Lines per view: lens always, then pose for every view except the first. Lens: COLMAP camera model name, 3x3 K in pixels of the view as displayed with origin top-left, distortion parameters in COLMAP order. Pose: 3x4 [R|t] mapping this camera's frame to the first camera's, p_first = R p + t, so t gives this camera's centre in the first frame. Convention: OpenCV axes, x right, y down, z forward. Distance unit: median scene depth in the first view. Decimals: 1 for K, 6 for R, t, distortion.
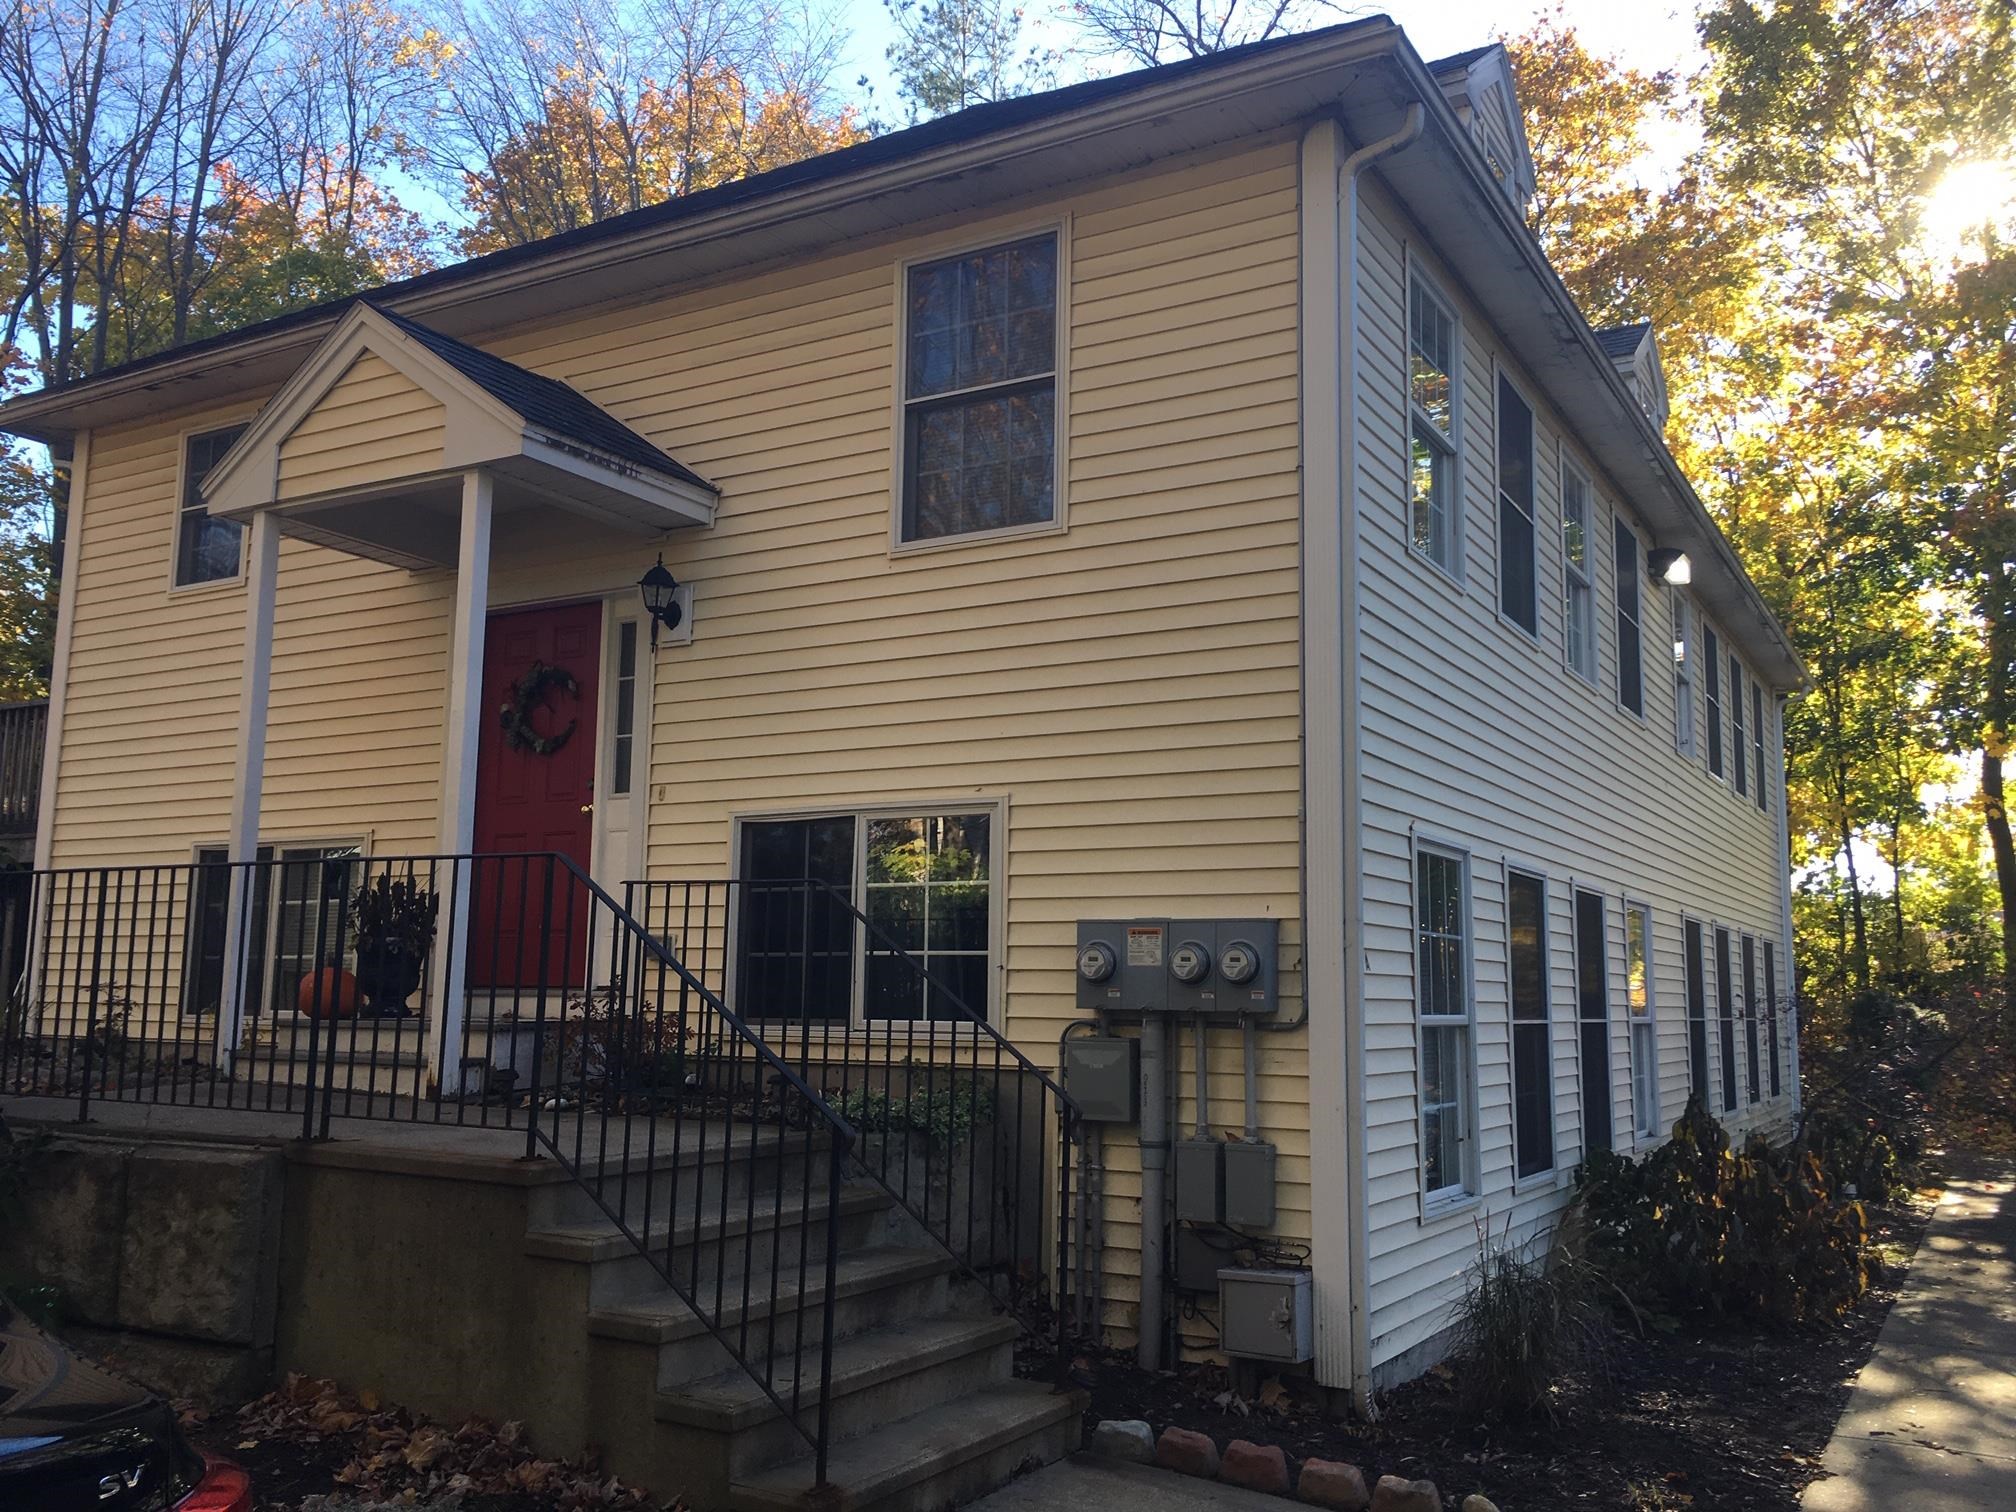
lens RADIAL K [[1693.4, 0, 1008.0], [0, 1693.4, 756.0], [0, 0, 1]] dist [0.078931, -0.107650]
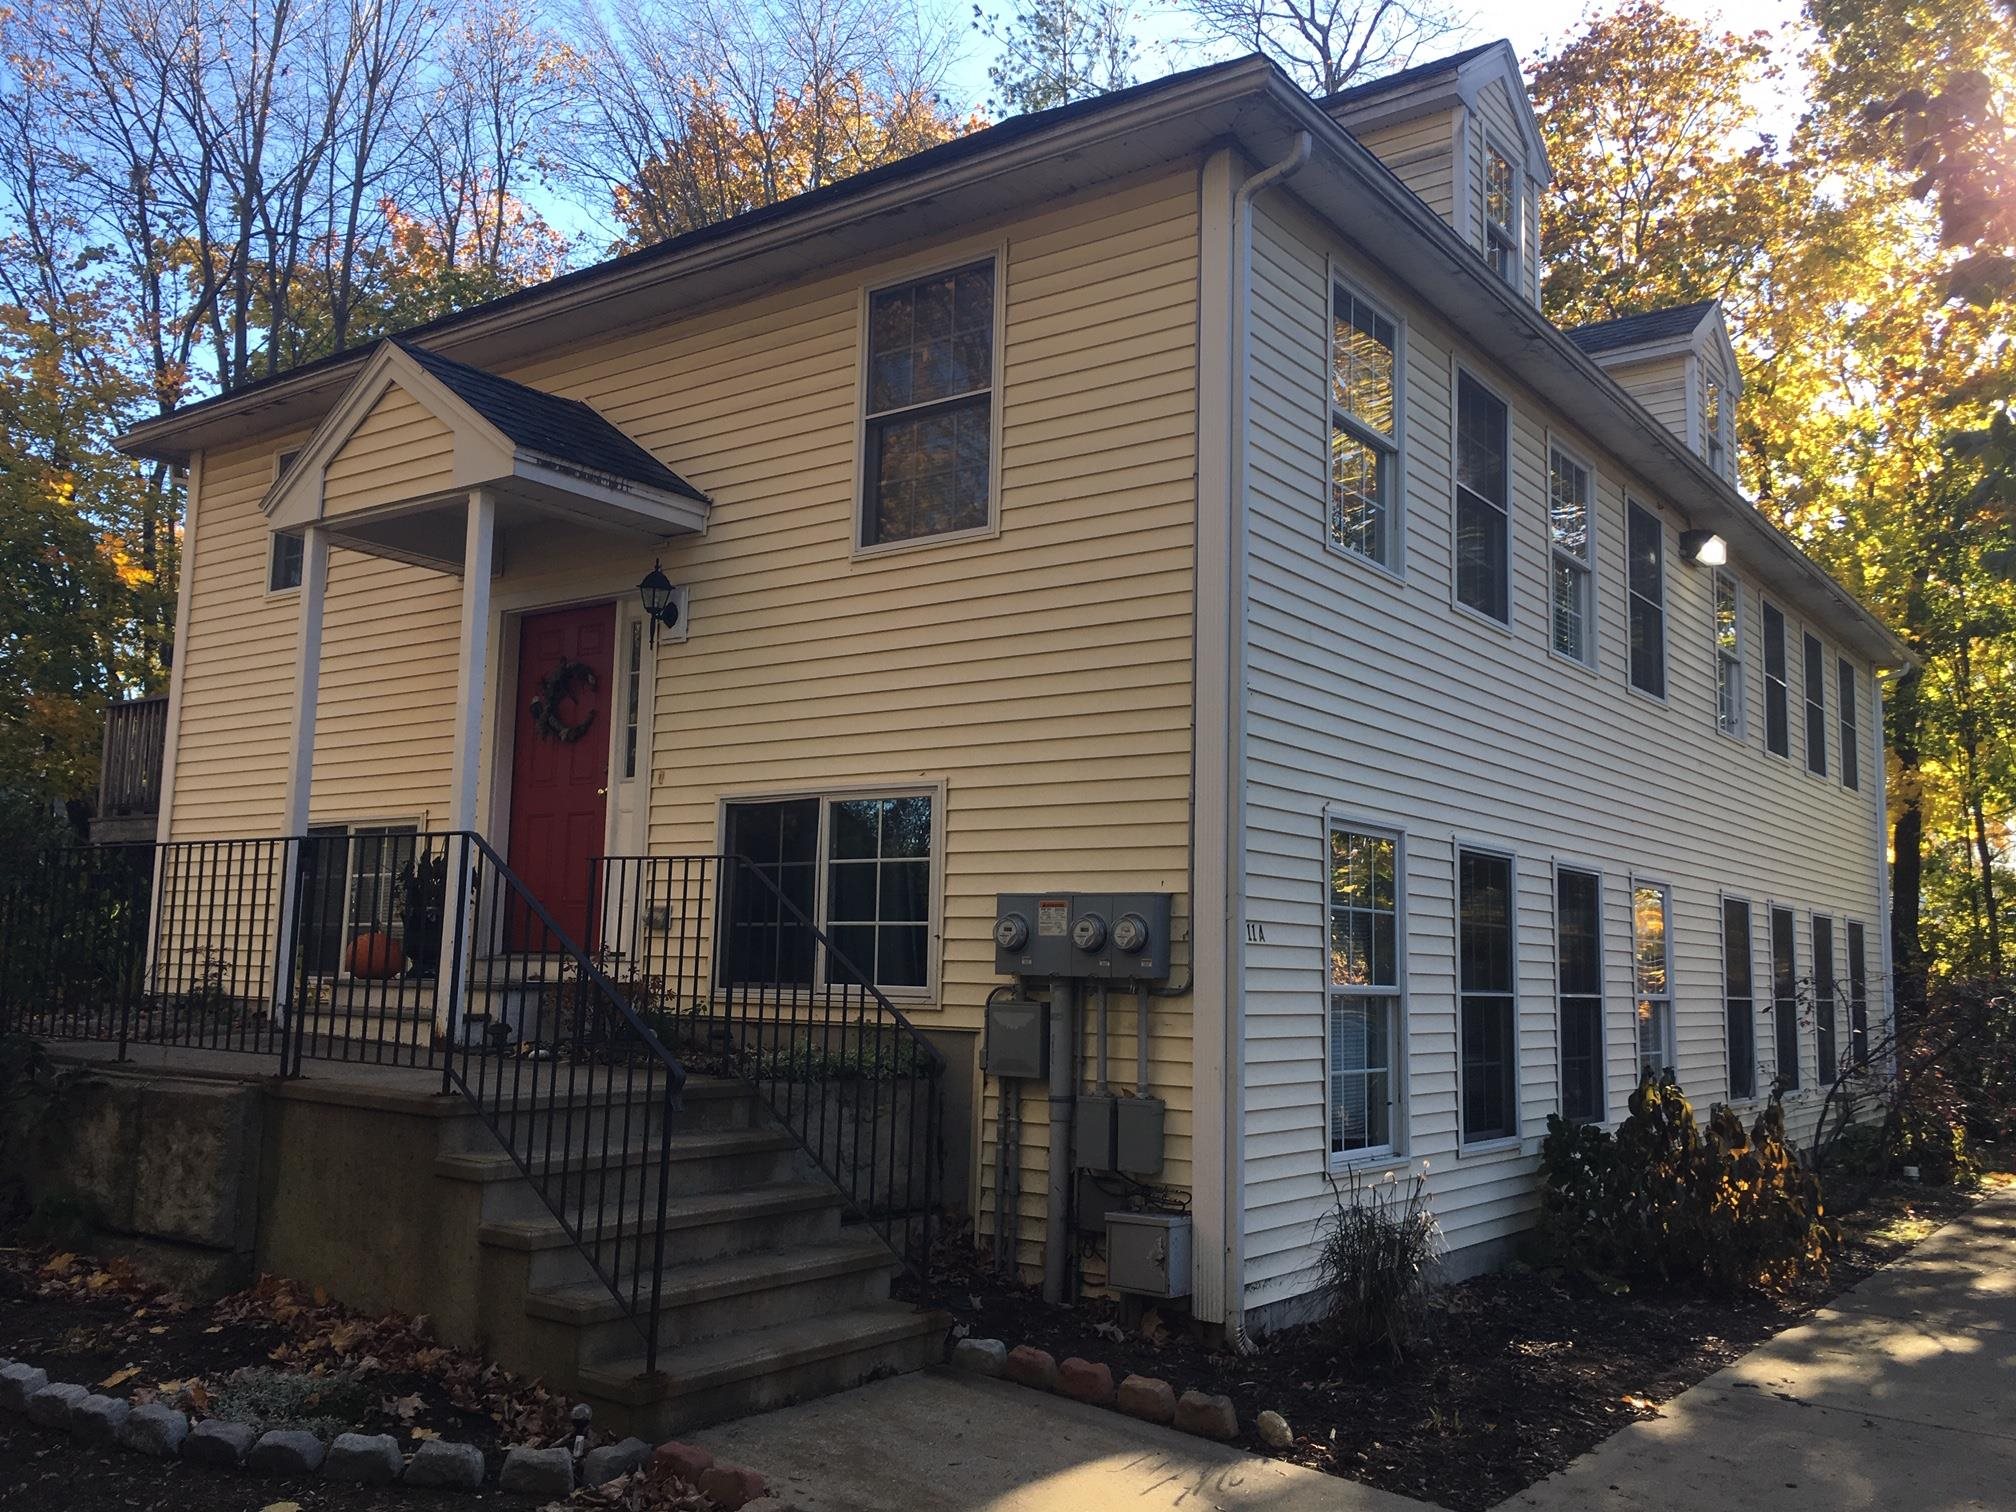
lens RADIAL K [[1693.4, 0, 1008.0], [0, 1693.4, 756.0], [0, 0, 1]] dist [0.078931, -0.107650]
pose [[0.994290, -0.003588, -0.106650, 0.147206], [0.004935, 0.999911, 0.012363, -0.004794], [0.106596, -0.012819, 0.994220, -0.074402]]
